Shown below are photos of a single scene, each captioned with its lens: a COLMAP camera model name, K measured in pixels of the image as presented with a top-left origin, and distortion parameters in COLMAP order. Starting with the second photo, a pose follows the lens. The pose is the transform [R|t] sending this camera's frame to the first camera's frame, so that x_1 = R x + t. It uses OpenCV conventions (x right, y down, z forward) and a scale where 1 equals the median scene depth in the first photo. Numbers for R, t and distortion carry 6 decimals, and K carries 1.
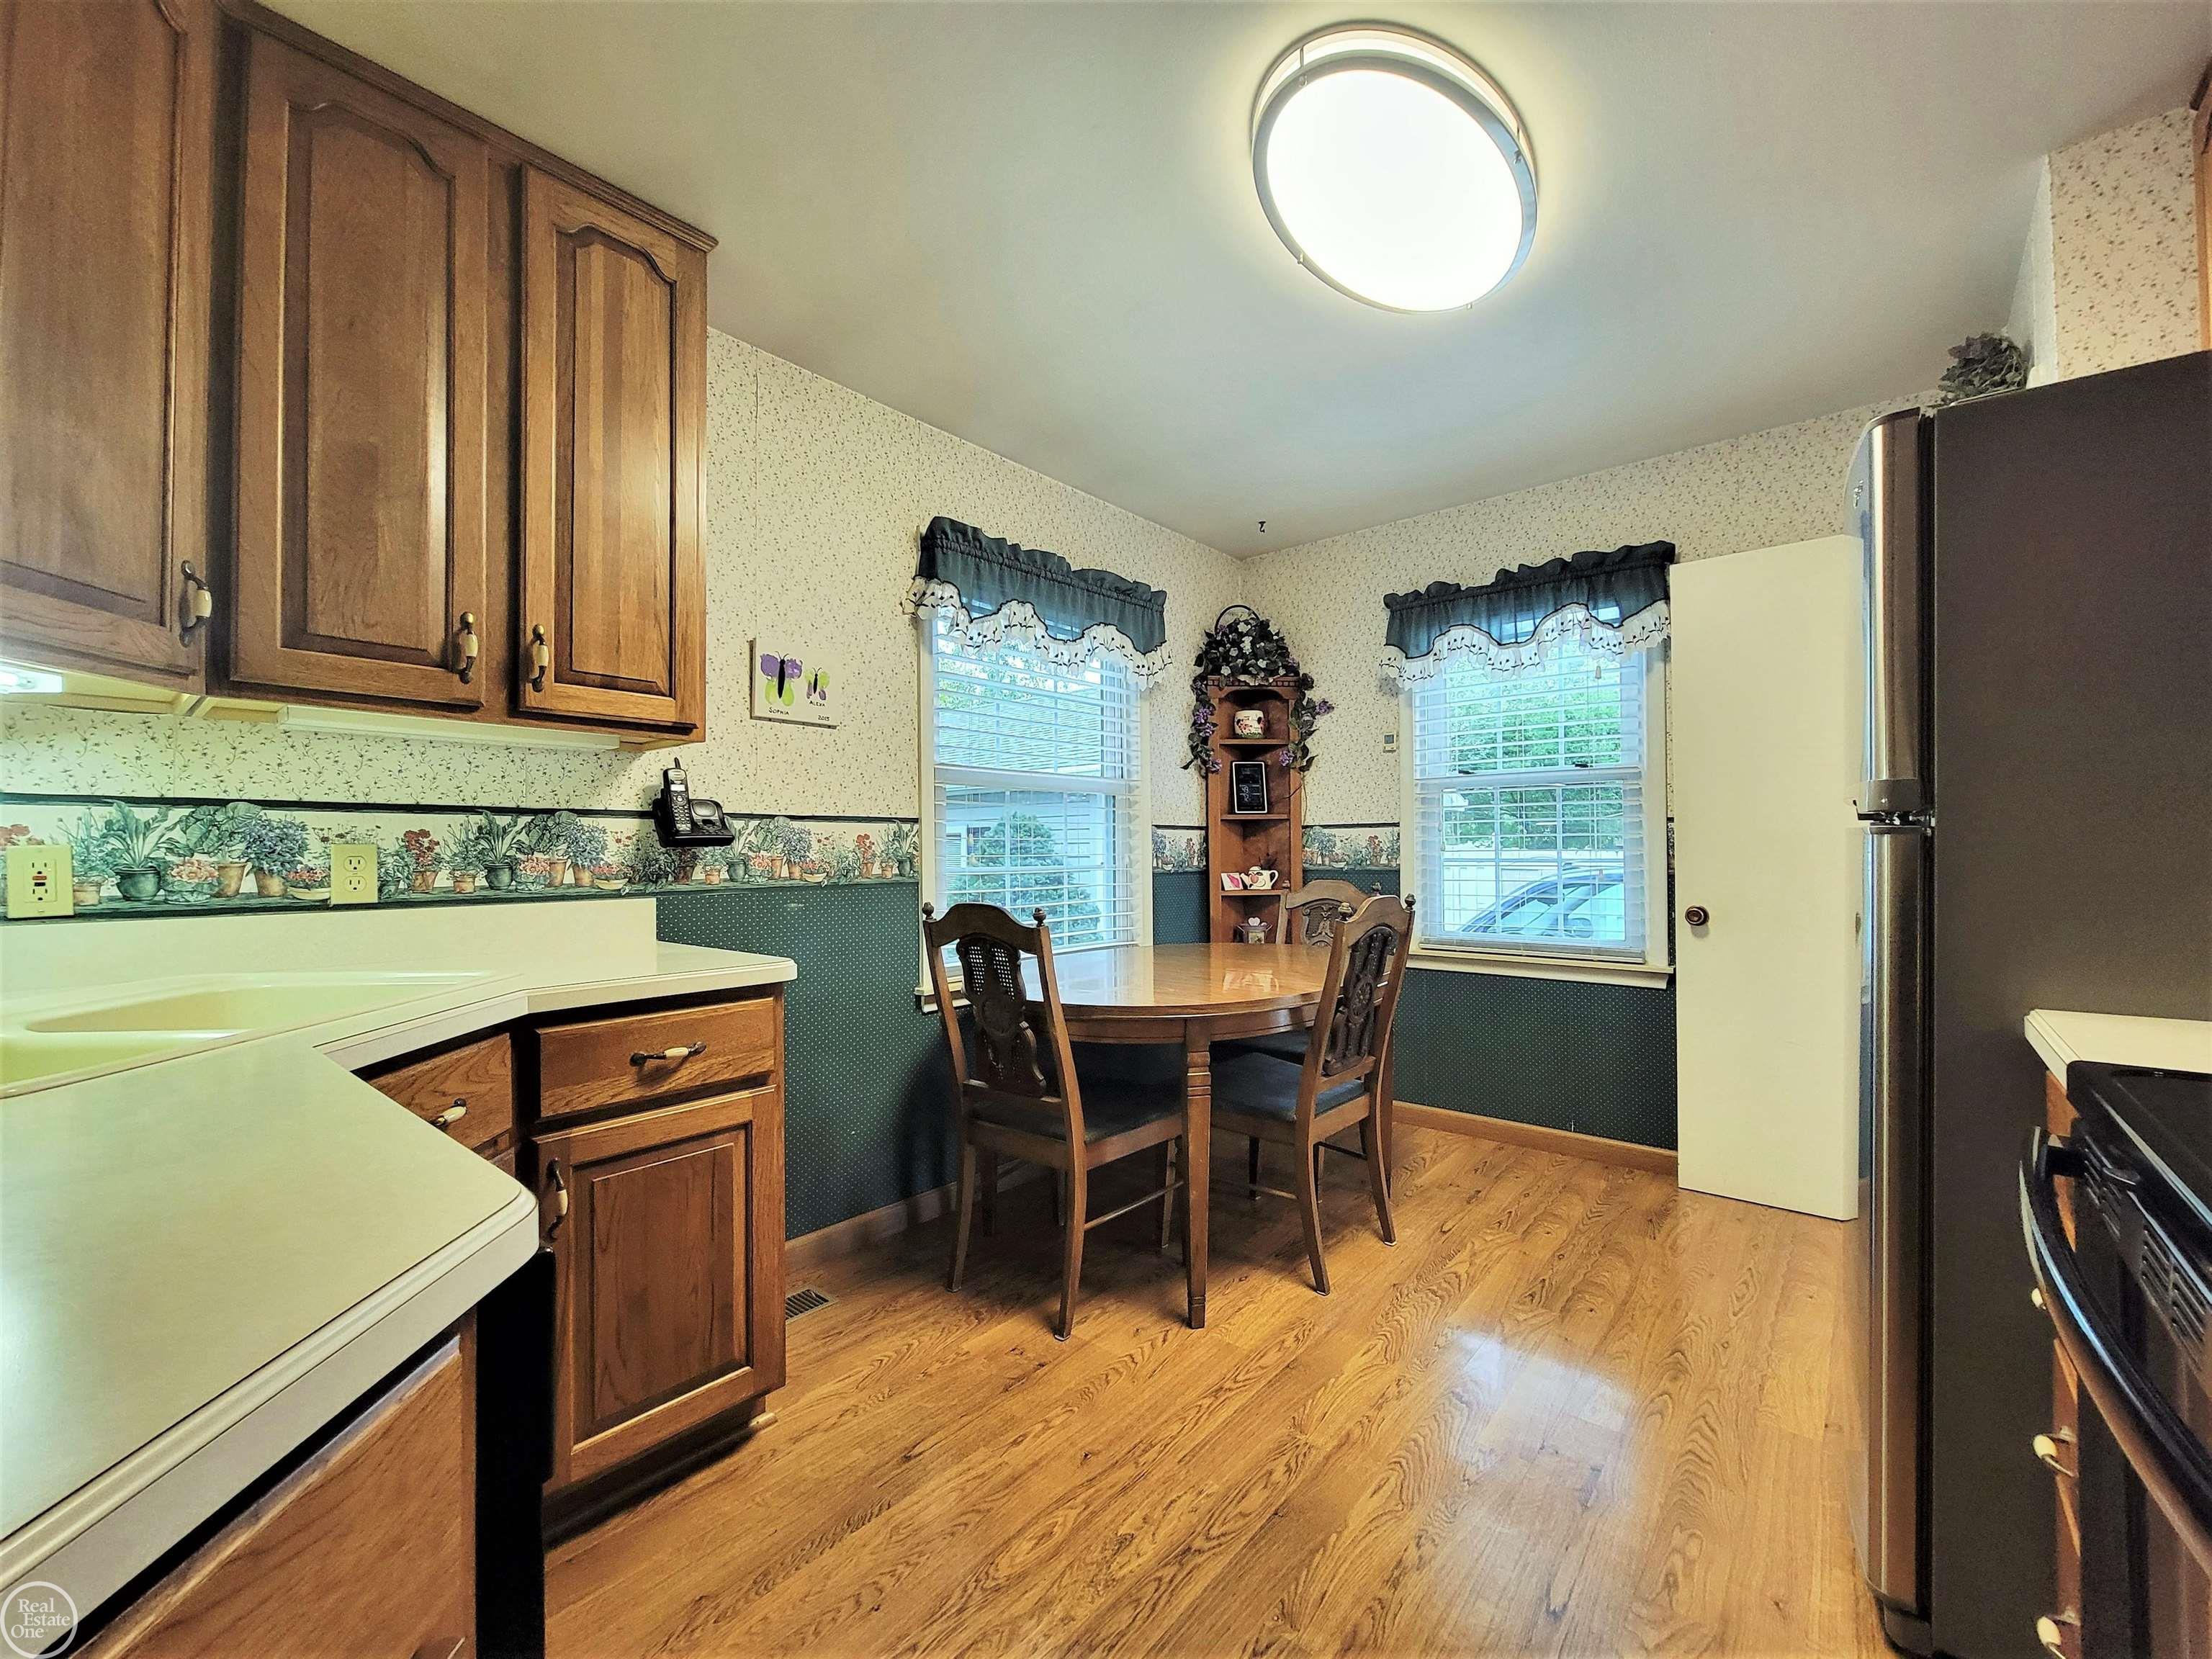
lens RADIAL K [[904.8, 0, 1103.7], [0, 904.8, 838.2], [0, 0, 1]] dist [0.001466, 0.000264]
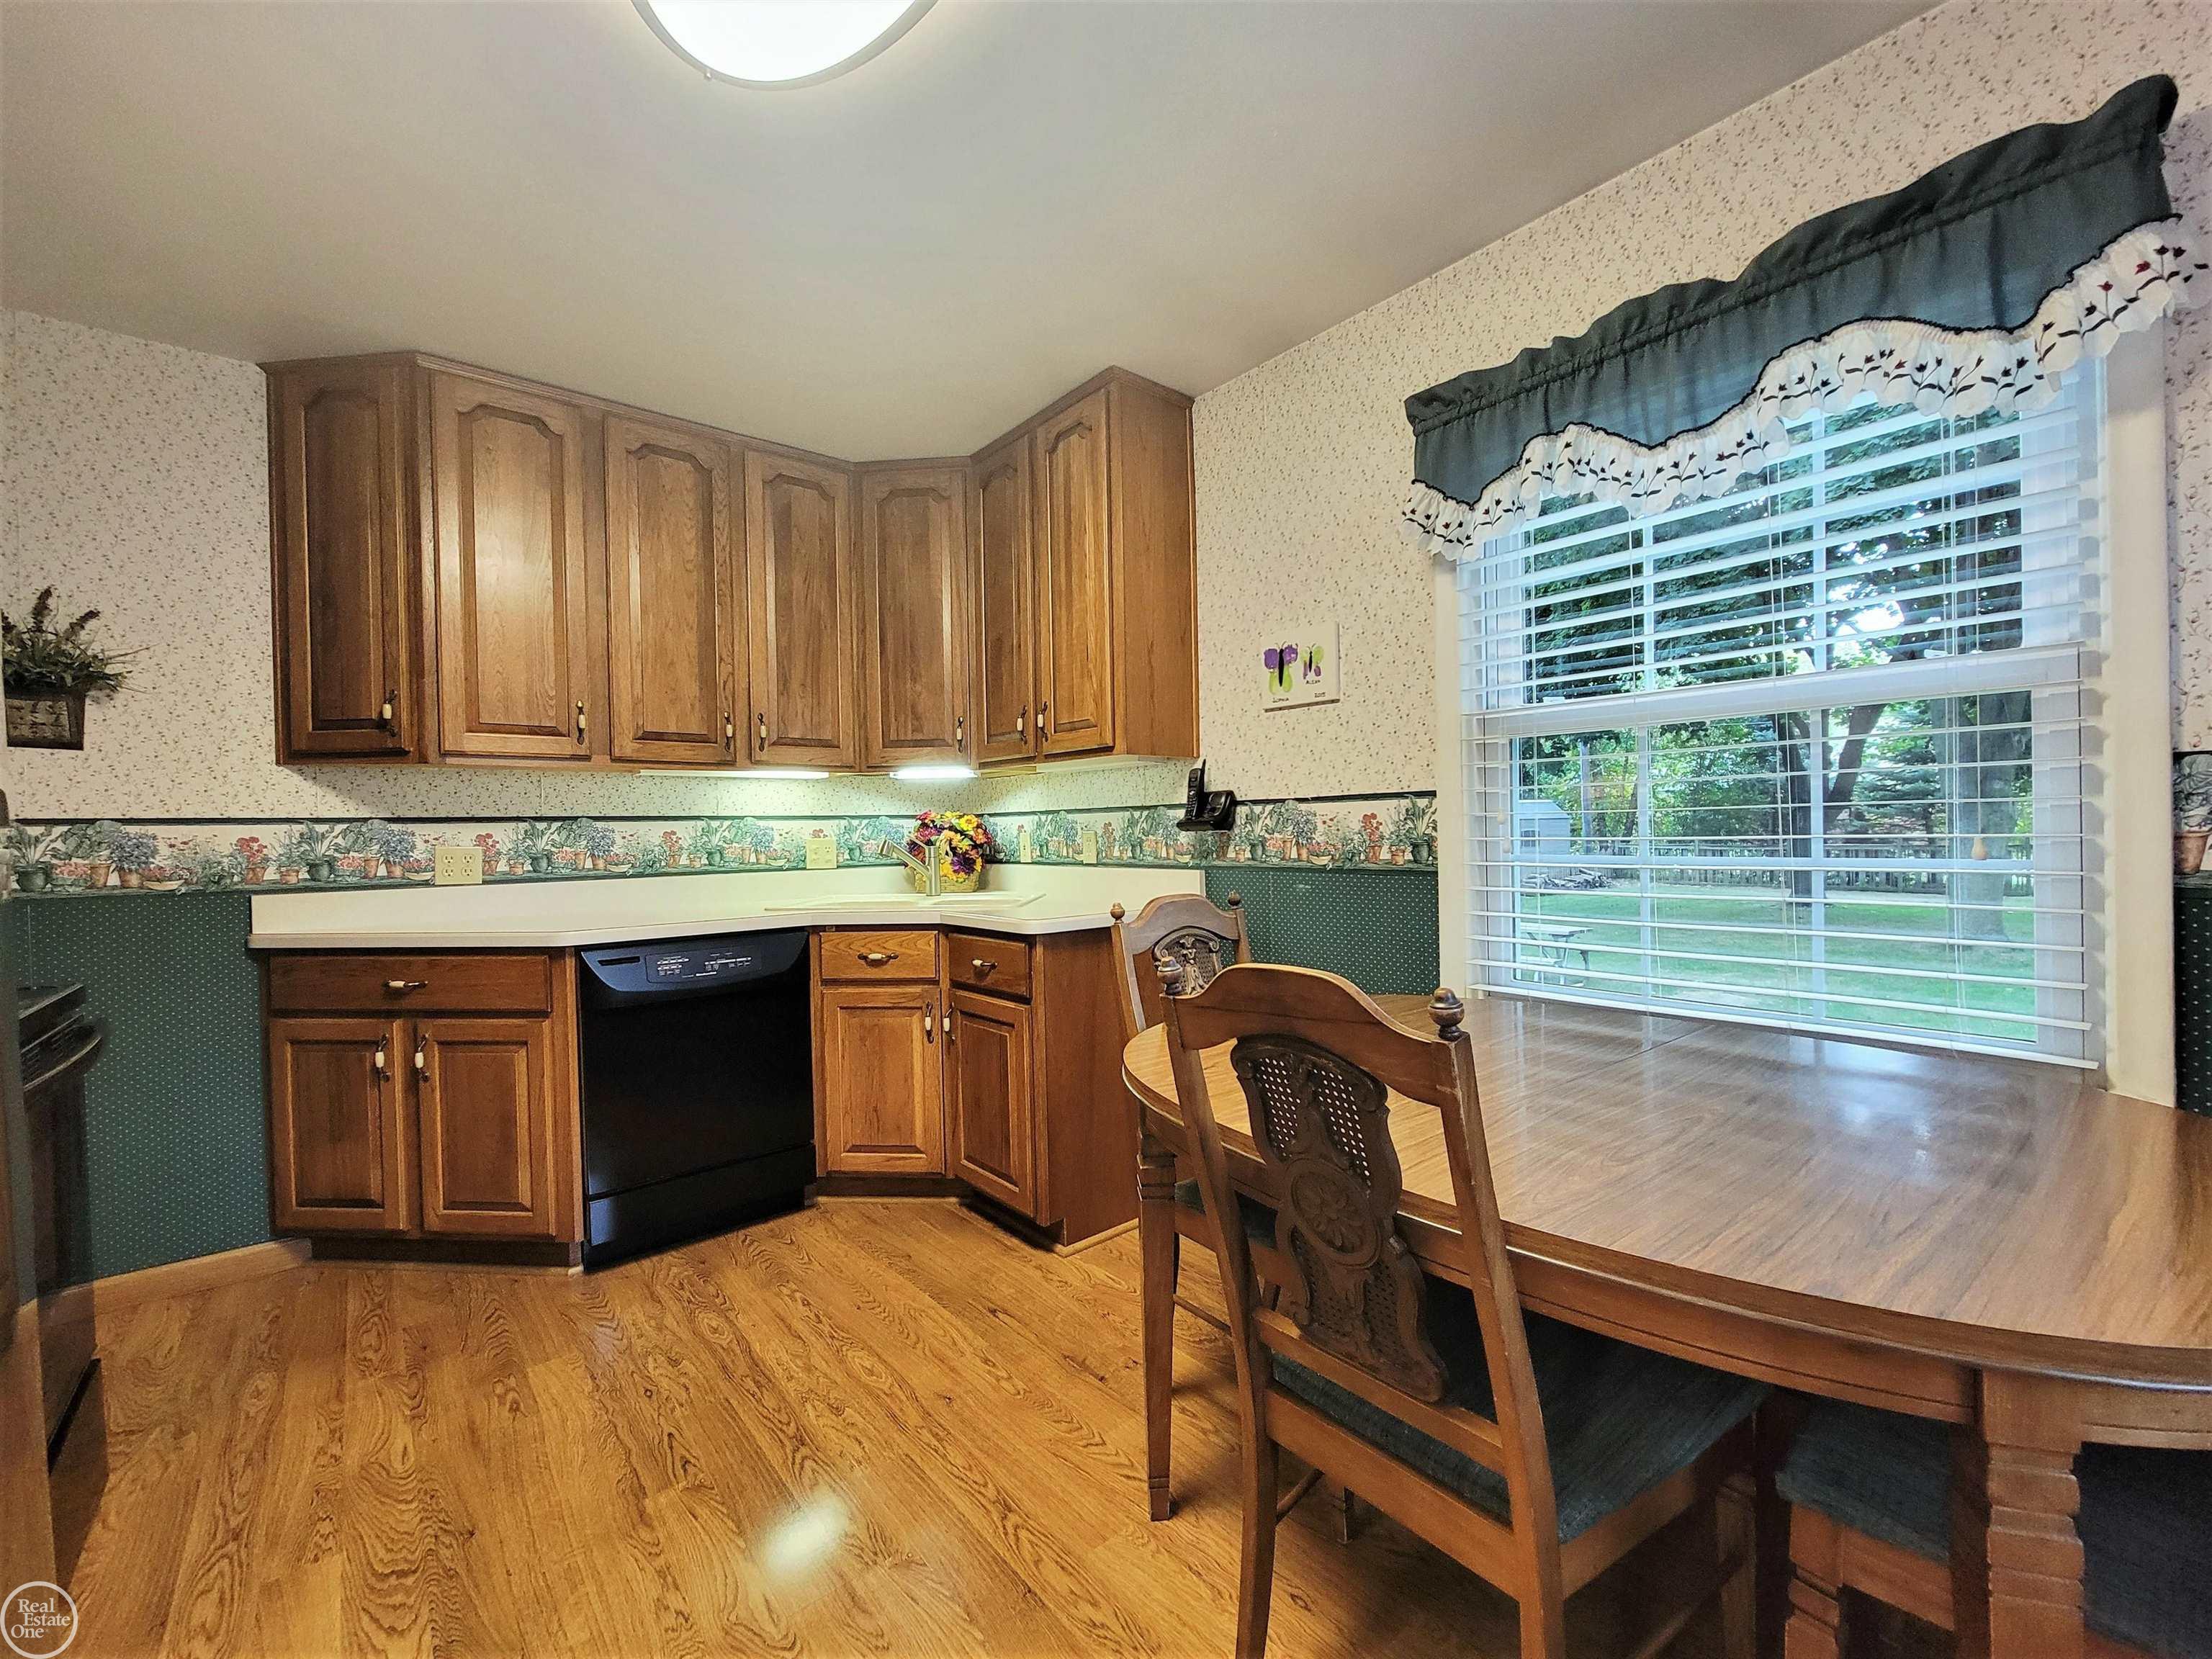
lens RADIAL K [[904.8, 0, 1103.7], [0, 904.8, 838.2], [0, 0, 1]] dist [0.001466, 0.000264]
pose [[-0.169261, 0.012142, -0.985496, 0.708084], [0.028853, 0.999557, 0.007359, 0.006258], [0.985149, -0.027189, -0.169536, 0.971867]]
